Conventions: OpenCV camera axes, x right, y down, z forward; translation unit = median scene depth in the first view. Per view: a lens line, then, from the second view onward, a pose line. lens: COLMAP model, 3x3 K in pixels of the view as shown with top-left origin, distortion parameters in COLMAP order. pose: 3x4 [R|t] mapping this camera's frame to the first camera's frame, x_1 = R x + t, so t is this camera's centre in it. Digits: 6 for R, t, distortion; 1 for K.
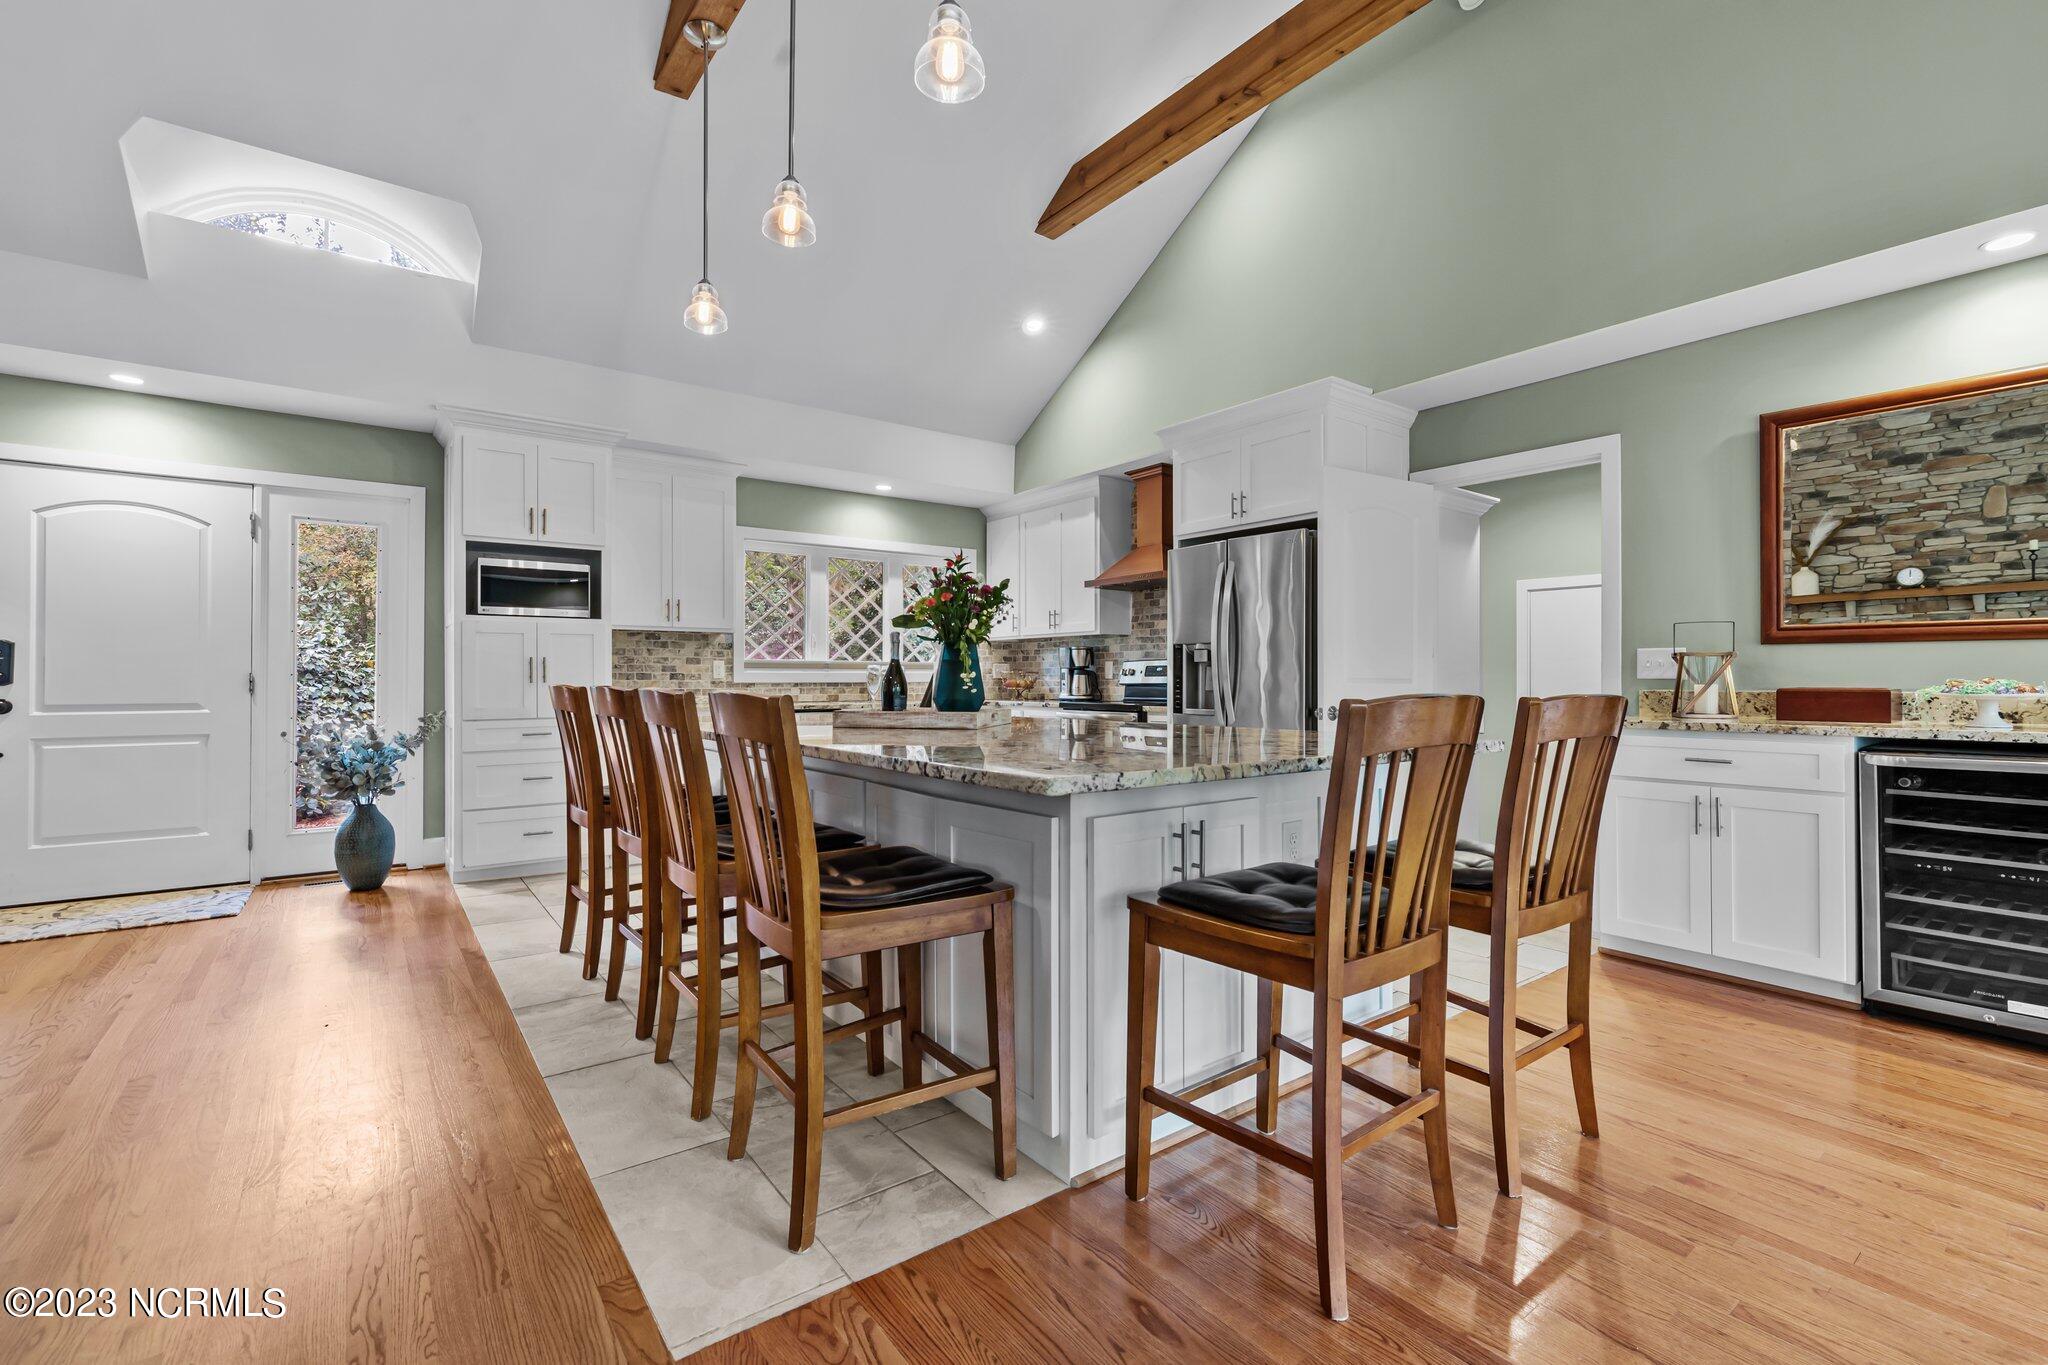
lens RADIAL K [[896.7, 0, 1042.7], [0, 896.7, 672.5], [0, 0, 1]] dist [-0.001233, 0.000351]
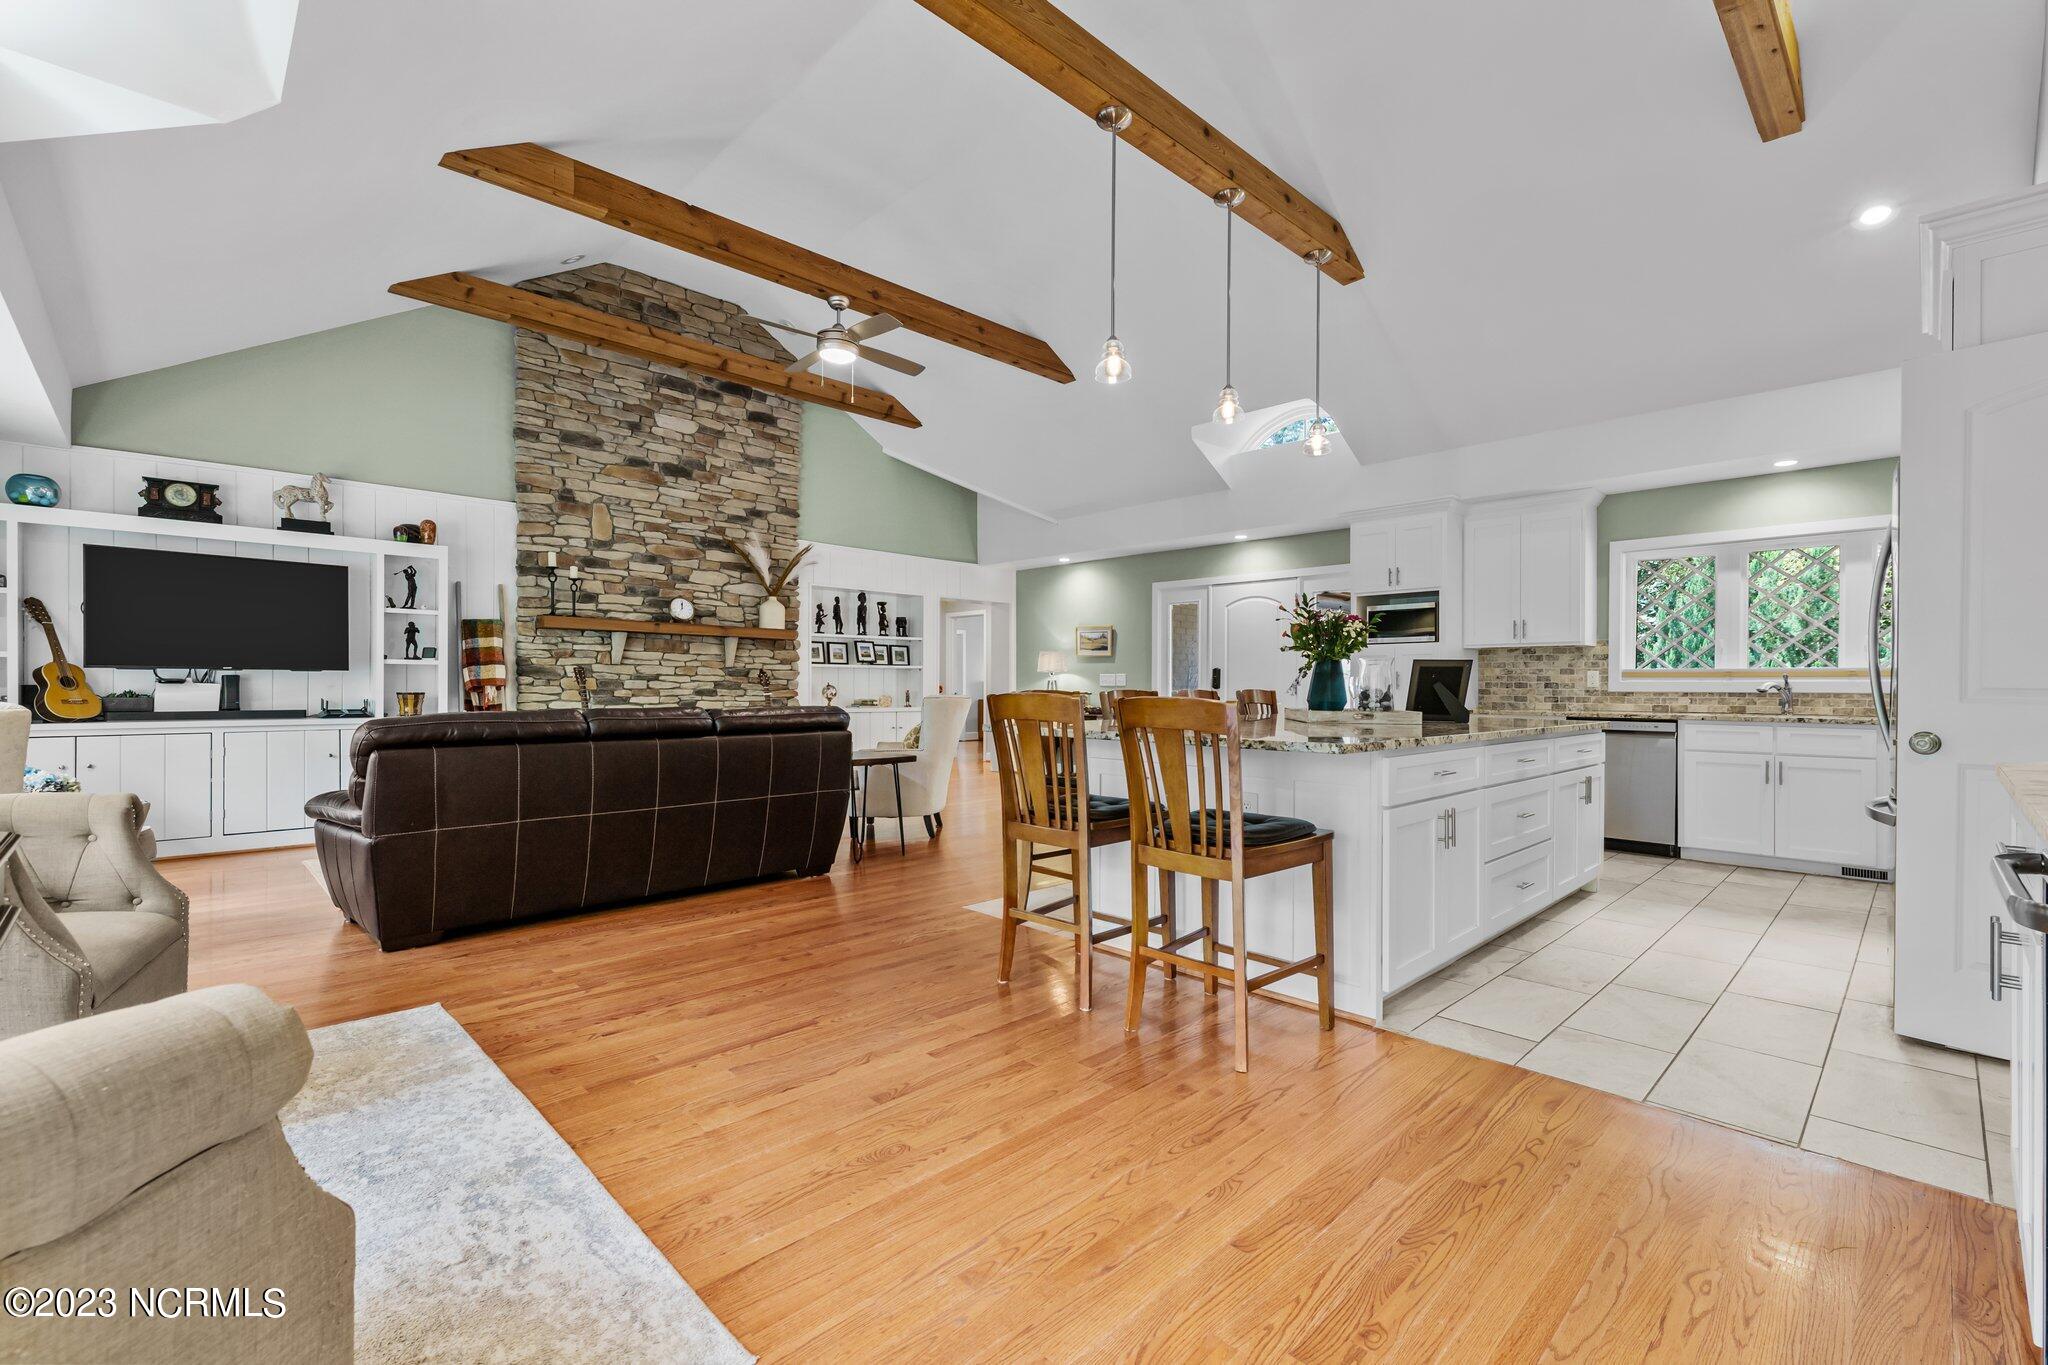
lens RADIAL K [[881.6, 0, 1036.1], [0, 881.6, 687.1], [0, 0, 1]] dist [0.001720, -0.000102]
pose [[0.123676, 0.002971, -0.992318, 0.757818], [0.003117, 0.999989, 0.003382, 0.000892], [0.992318, -0.003511, 0.123666, 0.255260]]
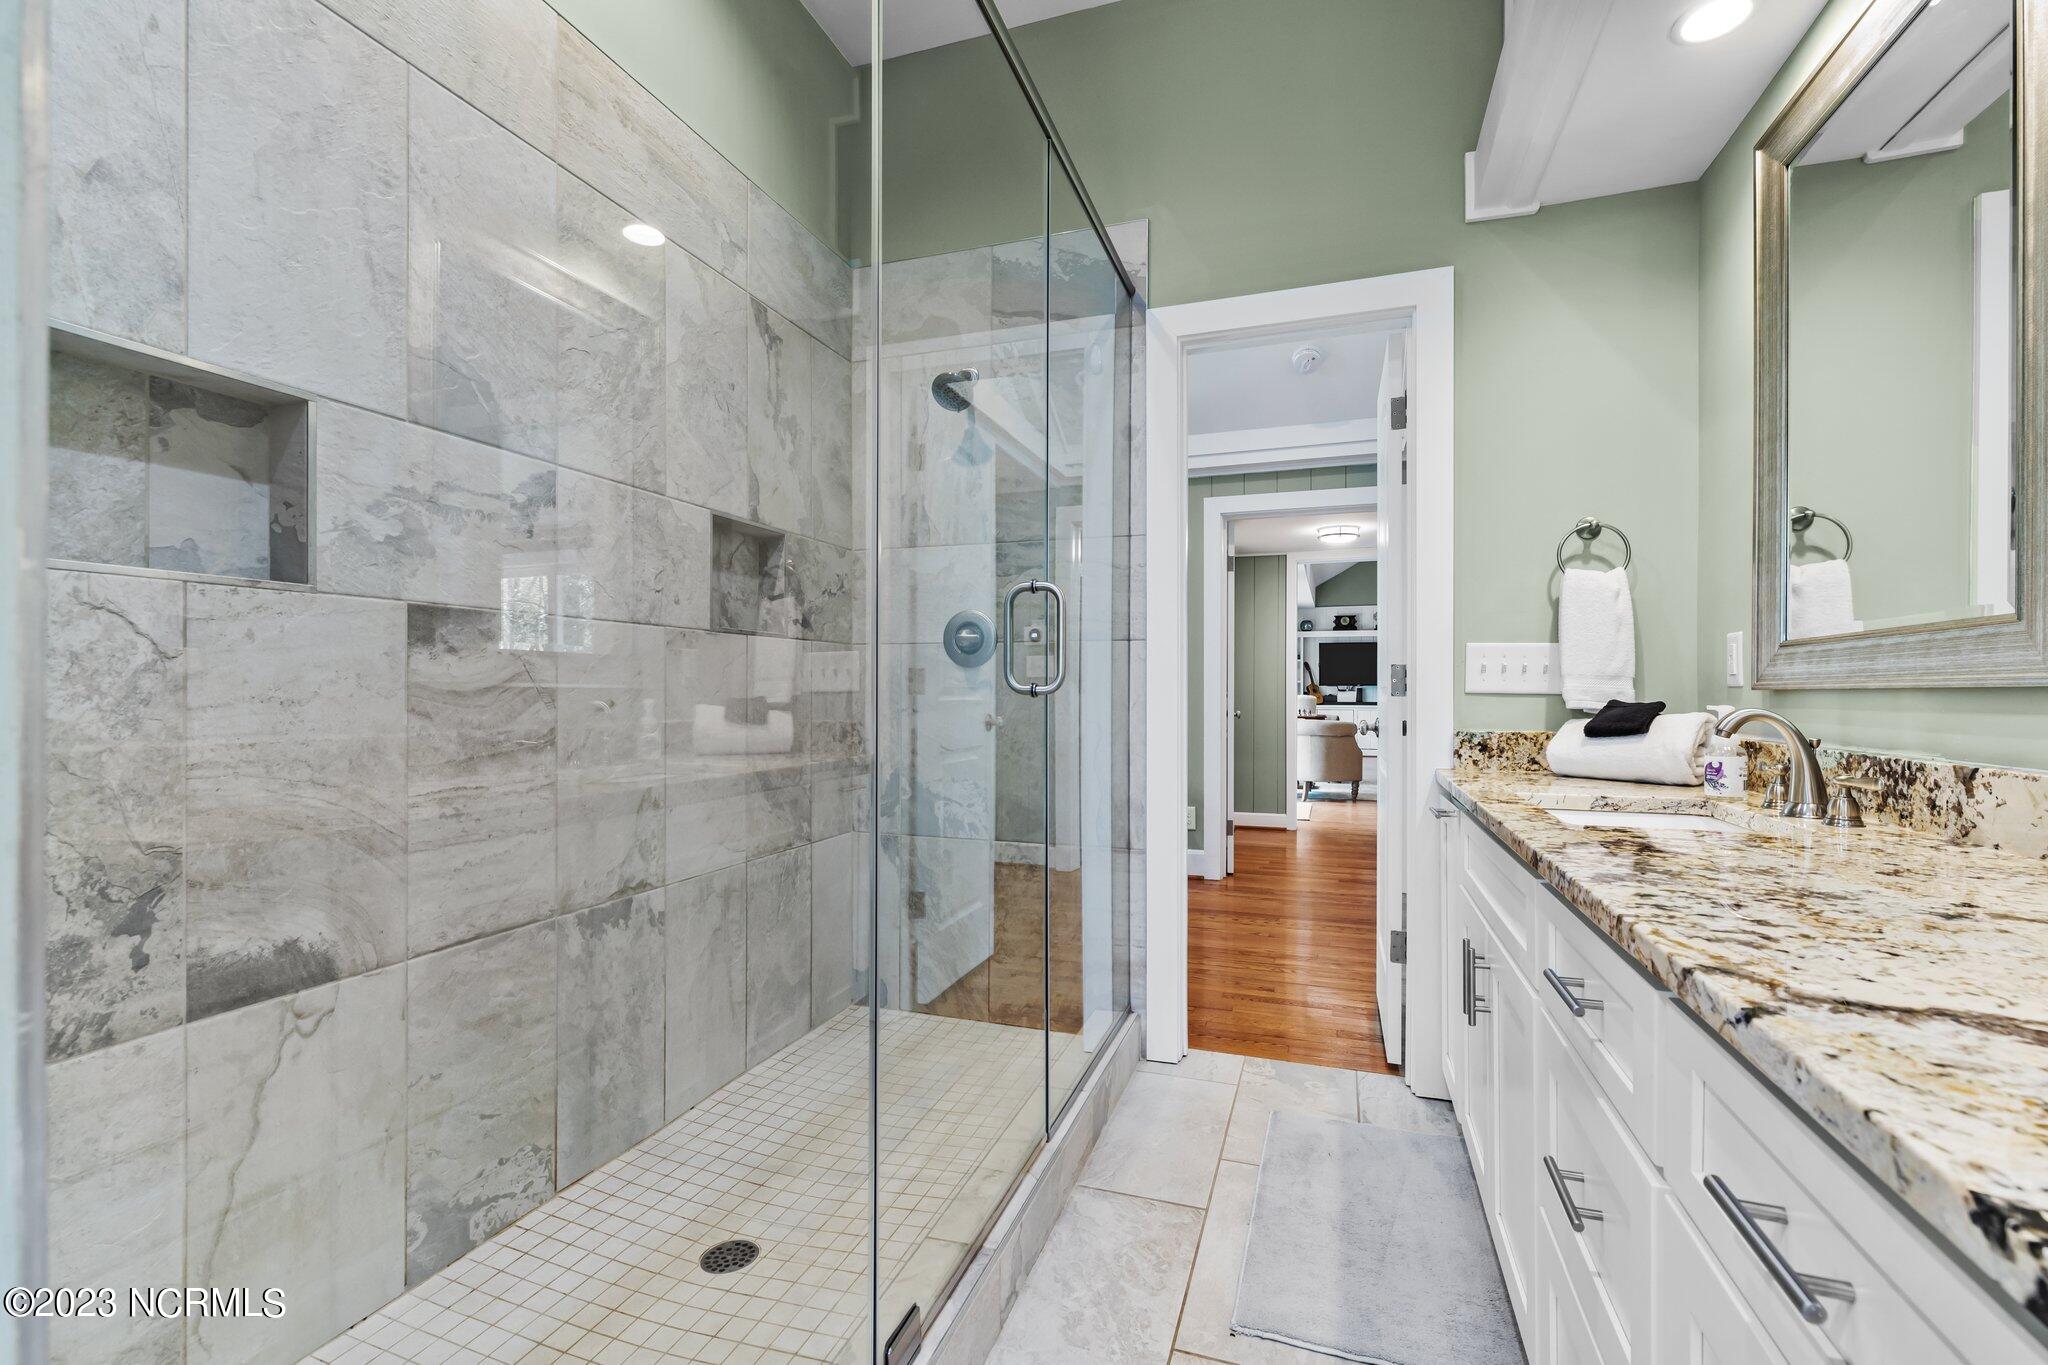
lens RADIAL K [[895.4, 0, 1035.4], [0, 895.4, 692.5], [0, 0, 1]] dist [-0.000985, -0.000373]
pose [[-0.830266, 0.000341, -0.557368, 2.103045], [0.003488, 0.999983, -0.004585, 0.010895], [0.557357, -0.005752, -0.830253, 1.272313]]
